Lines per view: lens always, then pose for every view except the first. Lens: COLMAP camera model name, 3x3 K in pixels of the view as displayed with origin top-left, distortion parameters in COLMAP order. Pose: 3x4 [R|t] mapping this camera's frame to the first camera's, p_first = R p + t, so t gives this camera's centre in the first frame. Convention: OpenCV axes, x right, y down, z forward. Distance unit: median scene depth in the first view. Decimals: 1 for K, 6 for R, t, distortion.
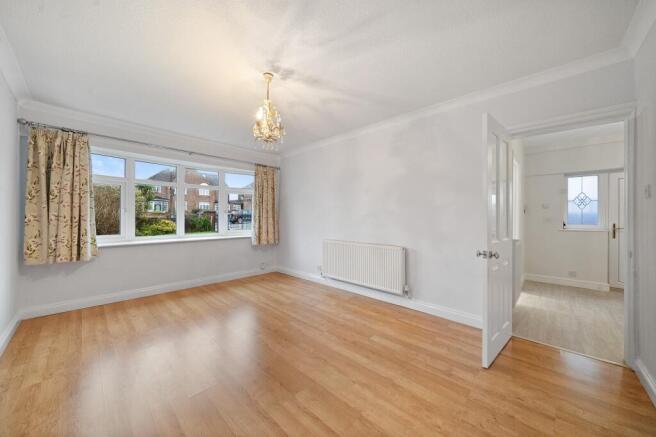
lens RADIAL K [[237.7, 0, 327.7], [0, 237.7, 216.6], [0, 0, 1]] dist [0.000754, 0.000157]
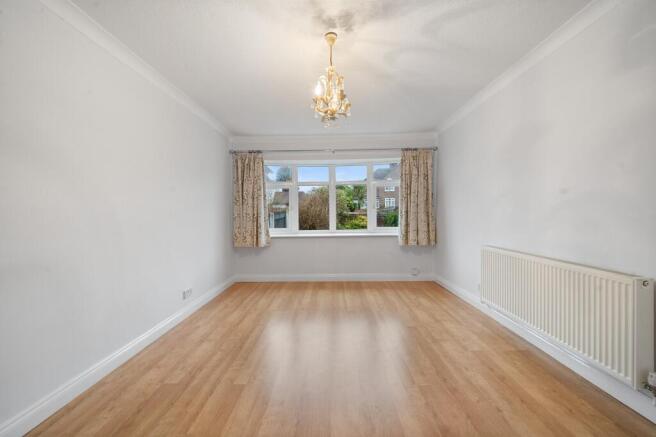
lens RADIAL K [[255.3, 0, 328.0], [0, 255.3, 218.5], [0, 0, 1]] dist [-0.000799, -0.000001]
pose [[0.671879, 0.003791, -0.740651, 0.212298], [0.016418, 0.999665, 0.020010, 0.001881], [0.740479, -0.025604, 0.671592, 0.220855]]
